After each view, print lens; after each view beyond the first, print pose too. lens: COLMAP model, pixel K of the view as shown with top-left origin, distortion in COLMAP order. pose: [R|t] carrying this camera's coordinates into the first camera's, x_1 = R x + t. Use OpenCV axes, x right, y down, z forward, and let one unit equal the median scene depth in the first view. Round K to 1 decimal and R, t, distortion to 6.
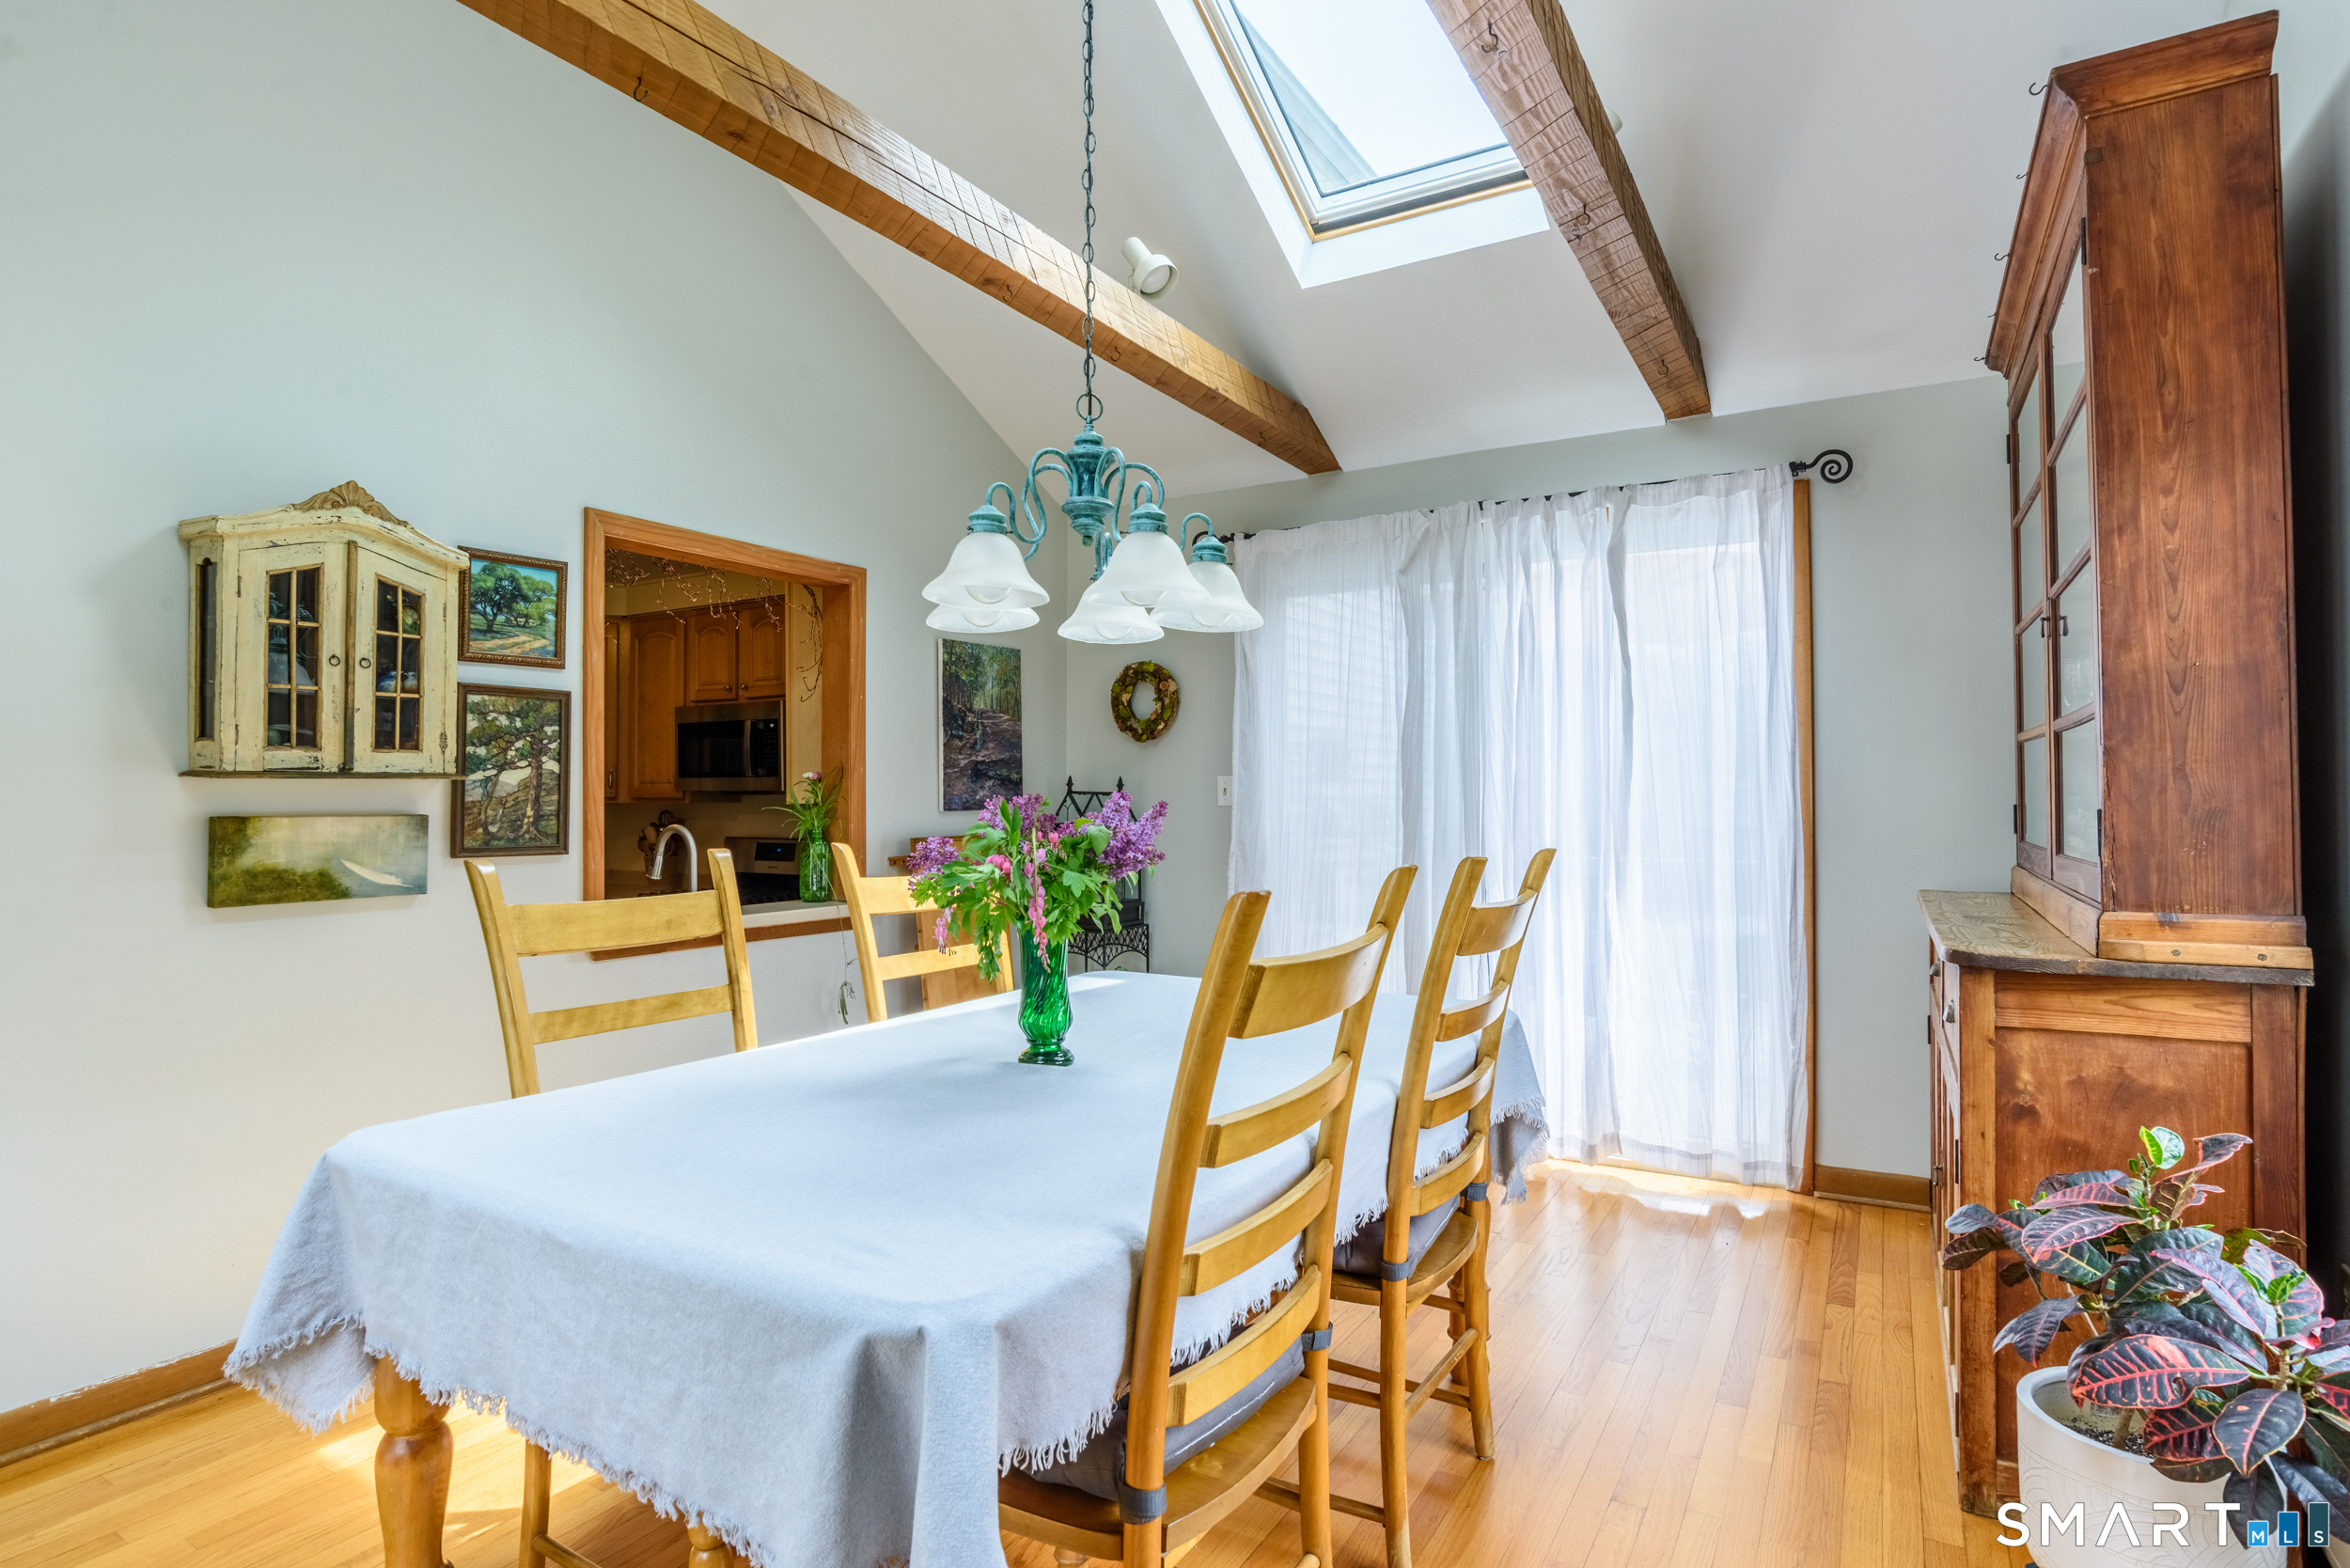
lens RADIAL K [[1205.0, 0, 1182.4], [0, 1205.0, 784.9], [0, 0, 1]] dist [-0.037858, 0.001427]
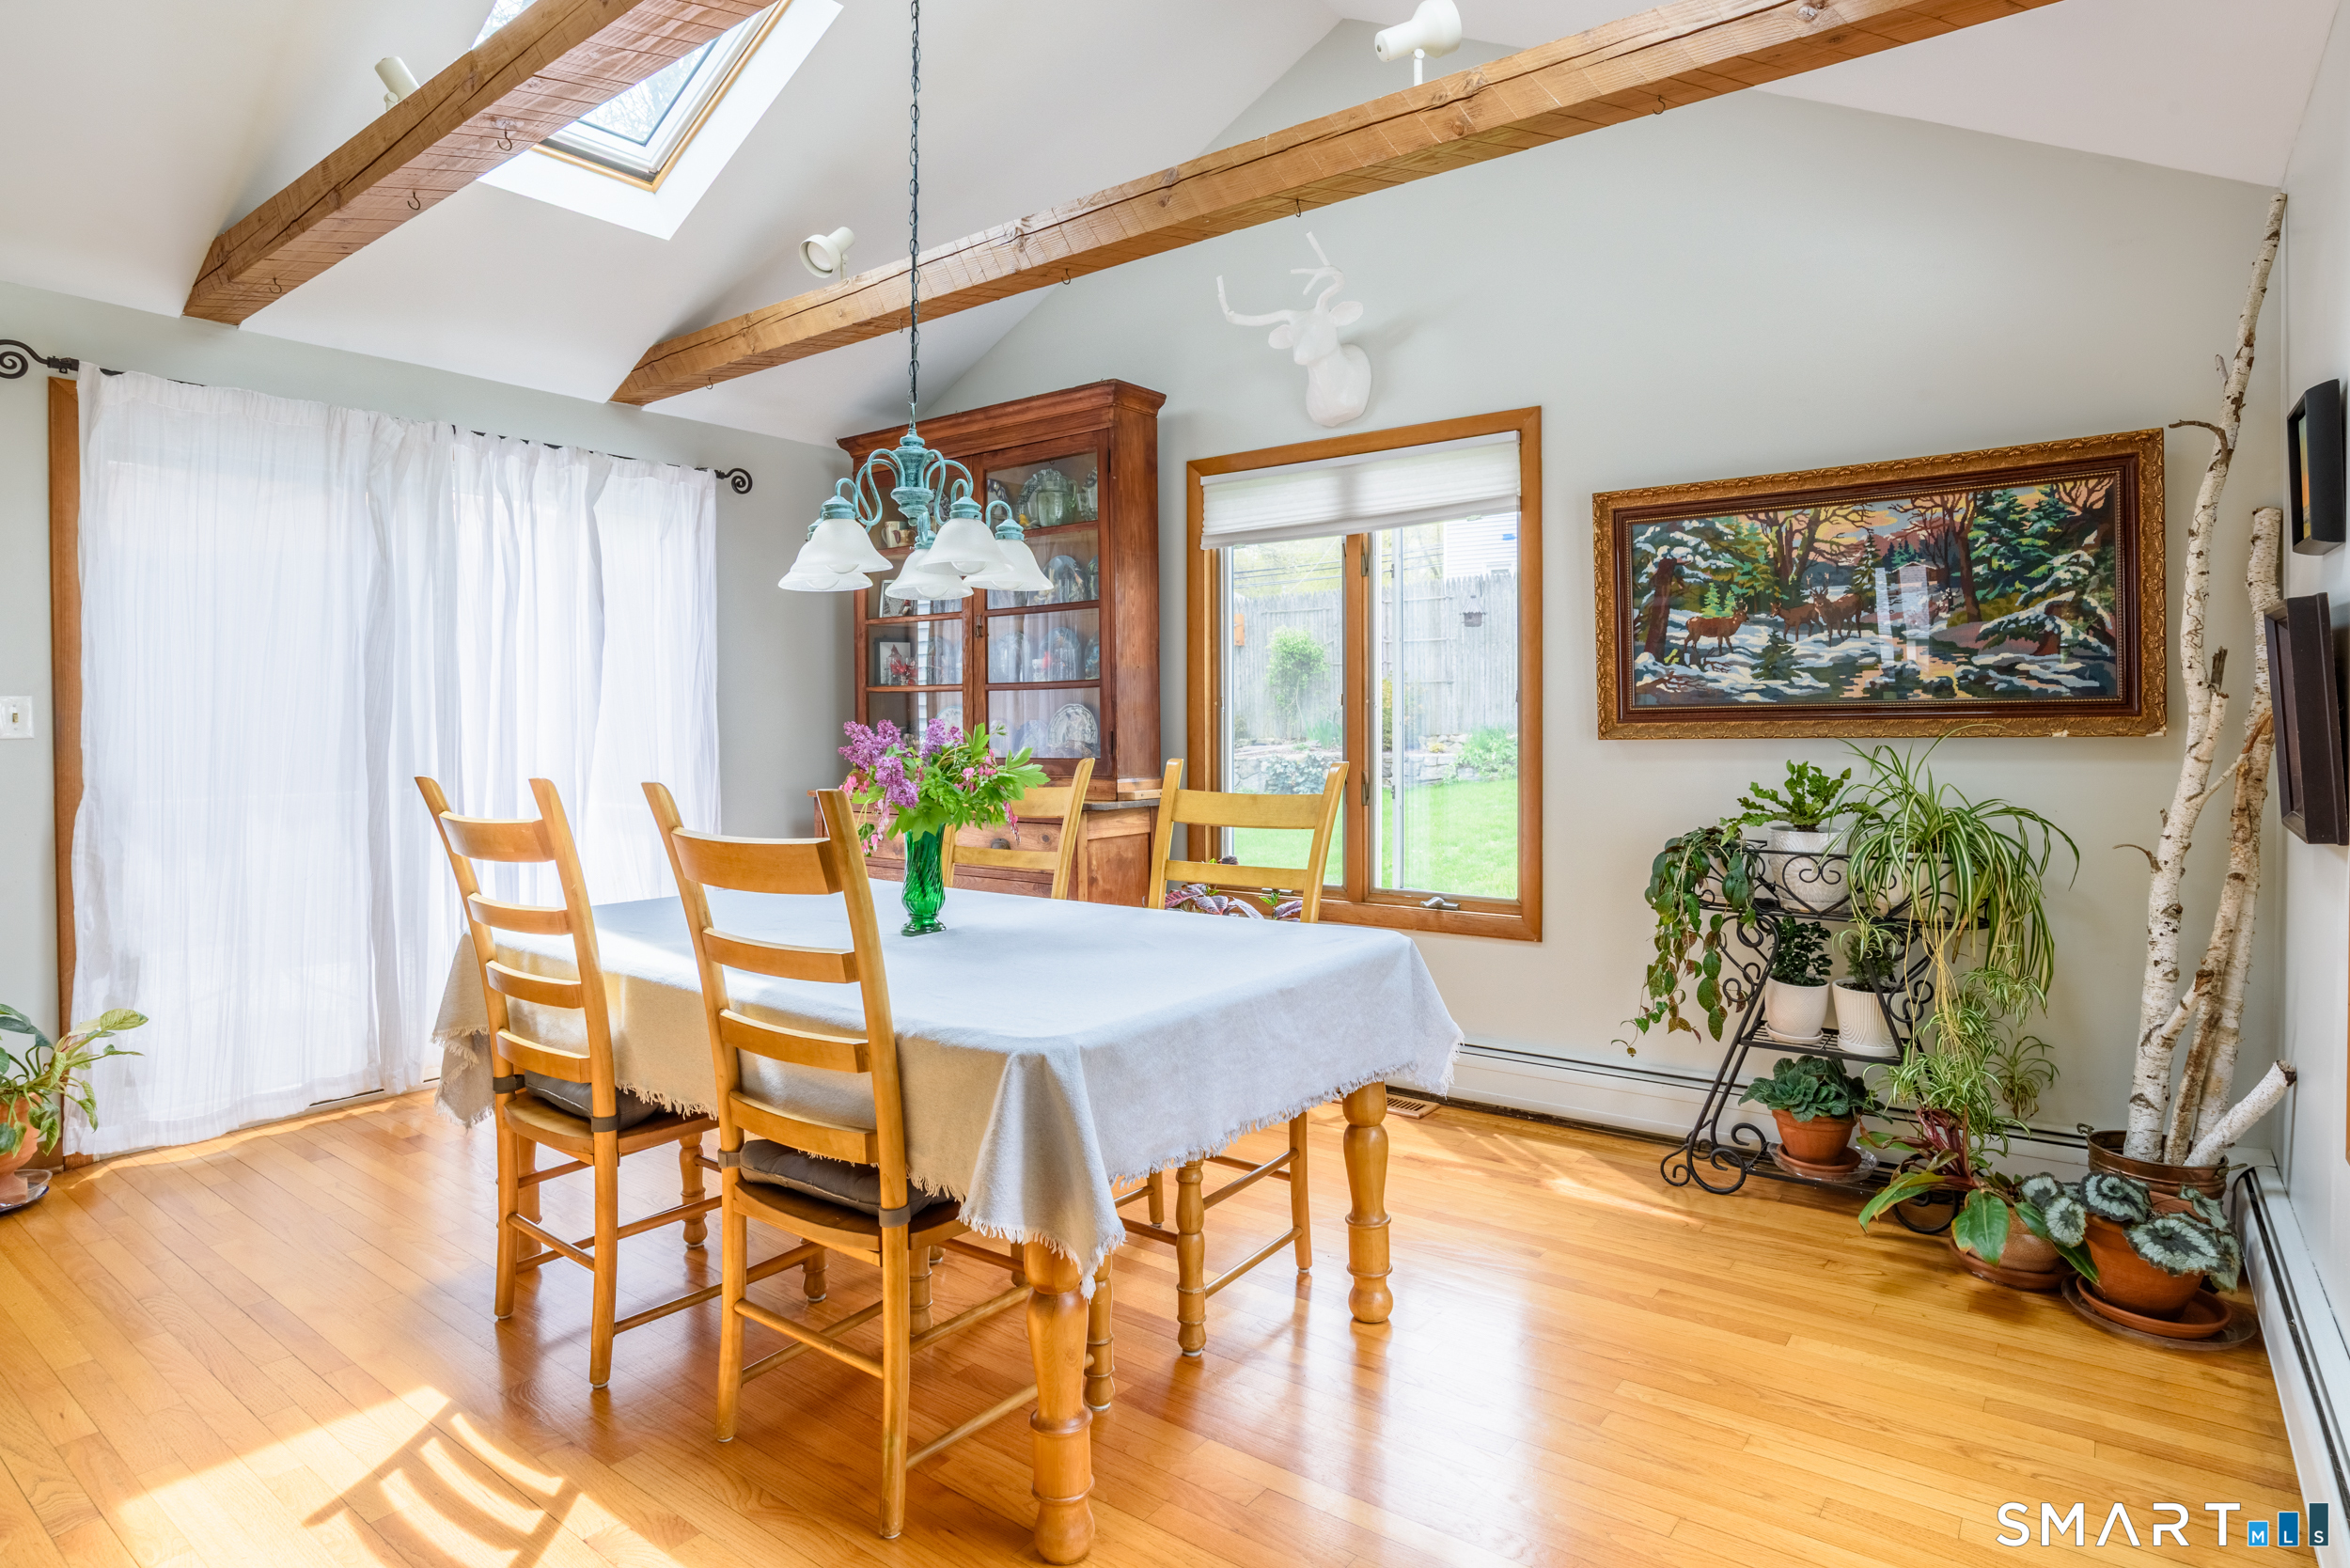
lens RADIAL K [[1352.3, 0, 1173.6], [0, 1352.3, 732.1], [0, 0, 1]] dist [-0.040623, 0.001102]
pose [[0.110615, 0.001089, 0.993863, -0.836814], [-0.009933, 0.999951, 0.000010, 0.007741], [-0.993814, -0.009874, 0.110621, 0.326195]]
